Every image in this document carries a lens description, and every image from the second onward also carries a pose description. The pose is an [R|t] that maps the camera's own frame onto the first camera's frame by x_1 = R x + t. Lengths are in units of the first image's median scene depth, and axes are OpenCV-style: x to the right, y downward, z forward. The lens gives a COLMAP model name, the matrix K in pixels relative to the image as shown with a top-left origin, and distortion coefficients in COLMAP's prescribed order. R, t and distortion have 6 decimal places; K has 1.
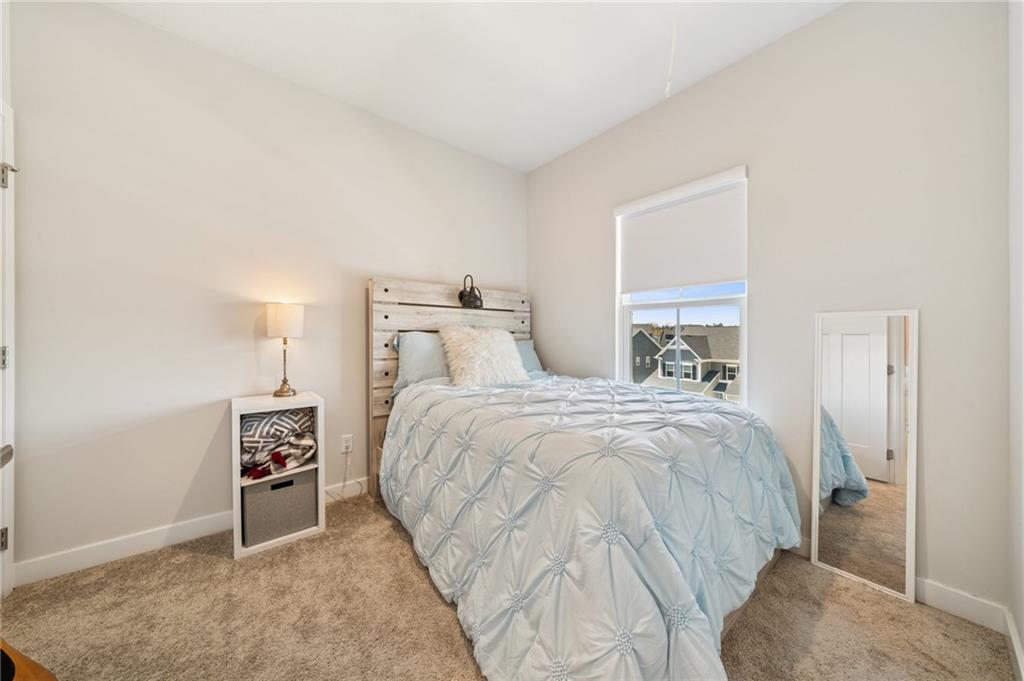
lens RADIAL K [[349.9, 0, 513.6], [0, 349.9, 328.6], [0, 0, 1]] dist [0.000157, -0.000018]
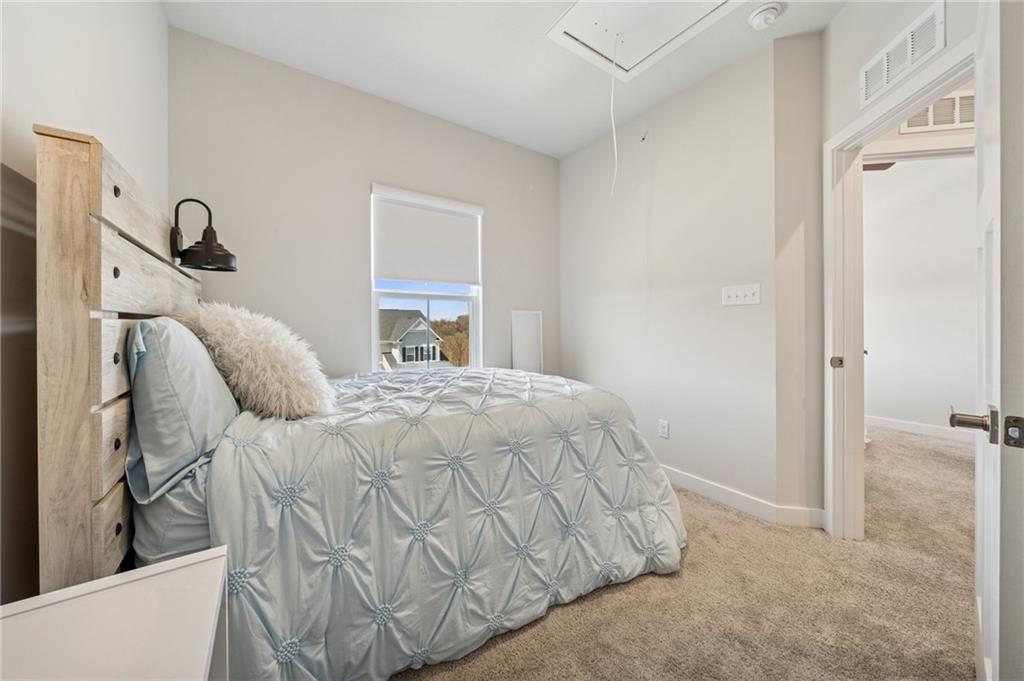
lens RADIAL K [[349.9, 0, 513.6], [0, 349.9, 328.6], [0, 0, 1]] dist [0.000157, -0.000018]
pose [[0.105405, -0.020500, 0.994218, -0.654865], [-0.004201, 0.999769, 0.021059, 0.011077], [-0.994420, -0.006396, 0.105295, 0.595557]]
